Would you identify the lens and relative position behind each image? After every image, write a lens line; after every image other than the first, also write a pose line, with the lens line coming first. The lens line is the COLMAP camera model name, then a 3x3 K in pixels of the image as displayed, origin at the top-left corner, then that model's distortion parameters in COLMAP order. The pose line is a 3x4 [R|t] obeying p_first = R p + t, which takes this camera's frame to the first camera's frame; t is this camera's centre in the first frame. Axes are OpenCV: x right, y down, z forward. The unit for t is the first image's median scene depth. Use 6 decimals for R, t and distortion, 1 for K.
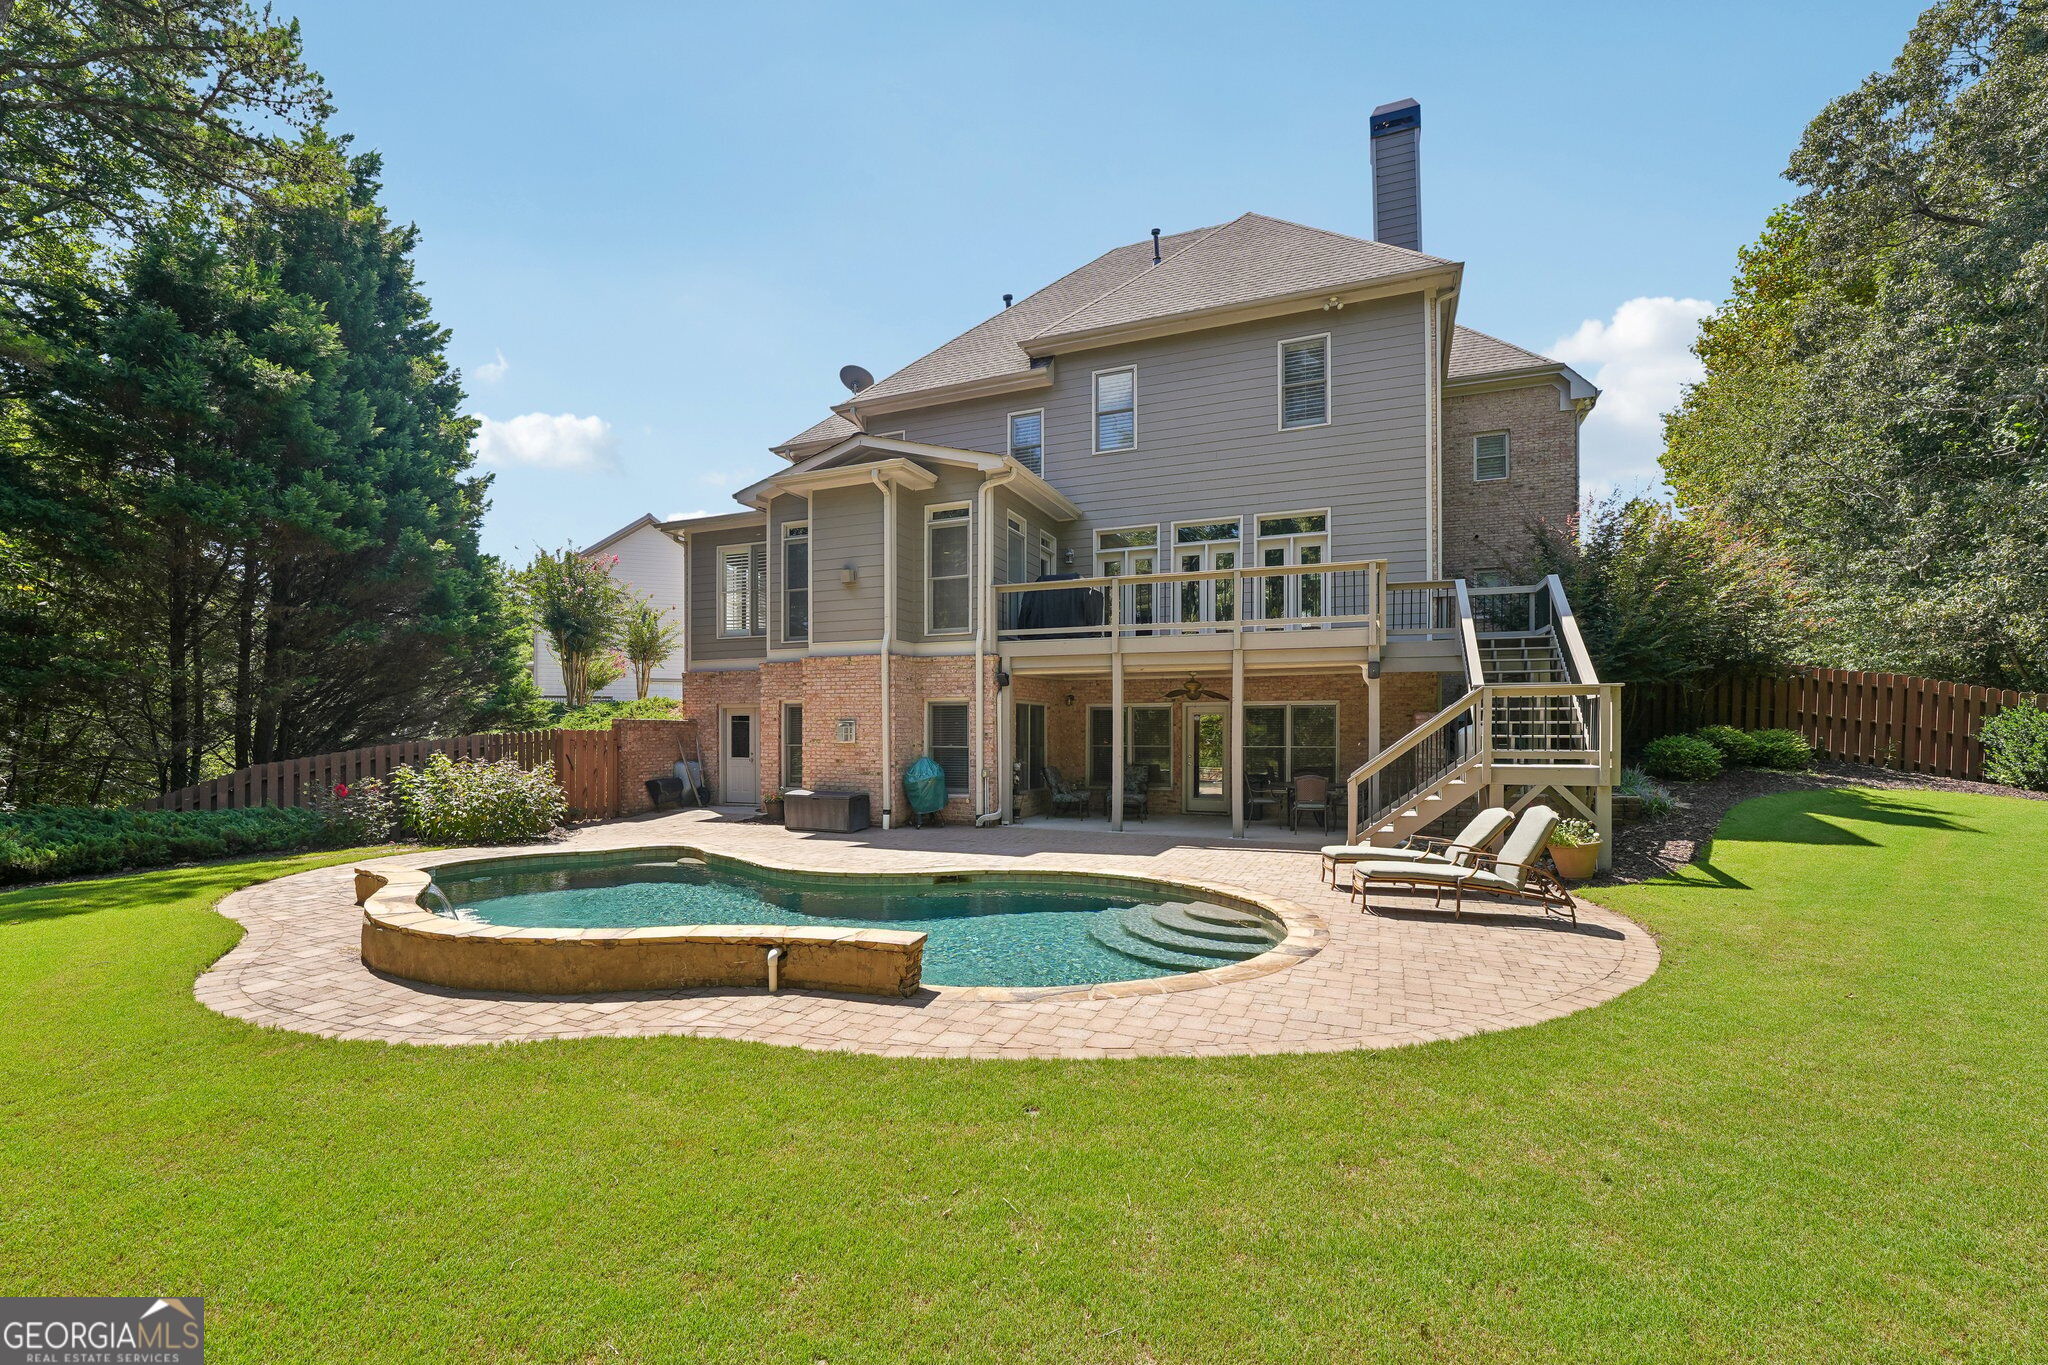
lens RADIAL K [[856.7, 0, 1025.8], [0, 856.7, 720.5], [0, 0, 1]] dist [-0.023481, 0.000510]
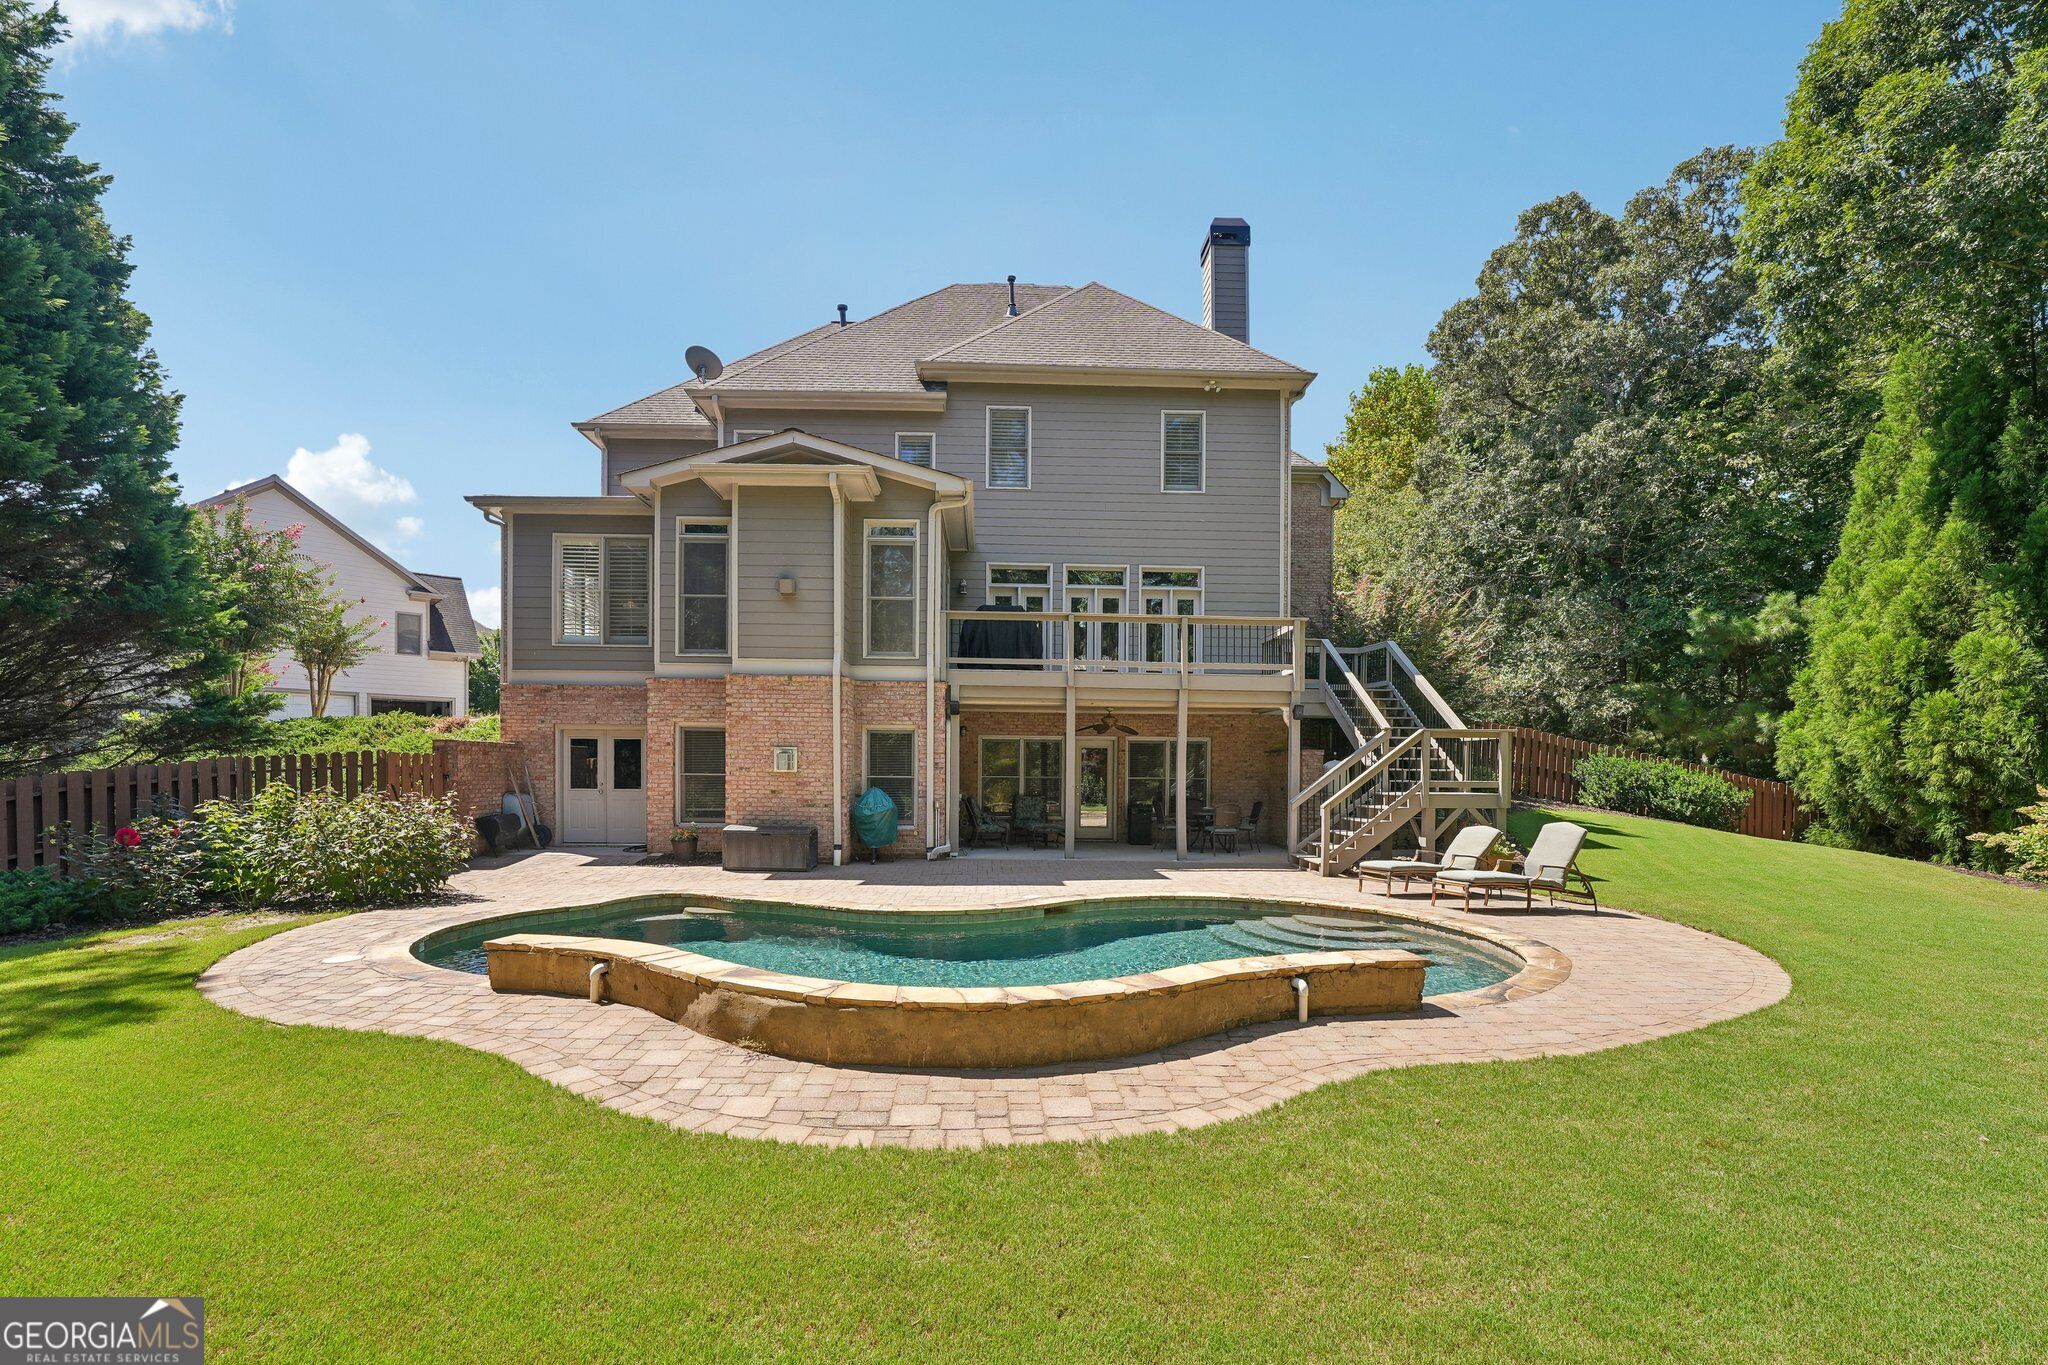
lens RADIAL K [[839.8, 0, 1025.1], [0, 839.8, 763.9], [0, 0, 1]] dist [-0.024974, 0.002464]
pose [[0.910933, 0.011048, 0.412406, -0.341208], [-0.015738, 0.999844, 0.007979, 0.006807], [-0.412254, -0.013759, 0.910965, 0.091953]]
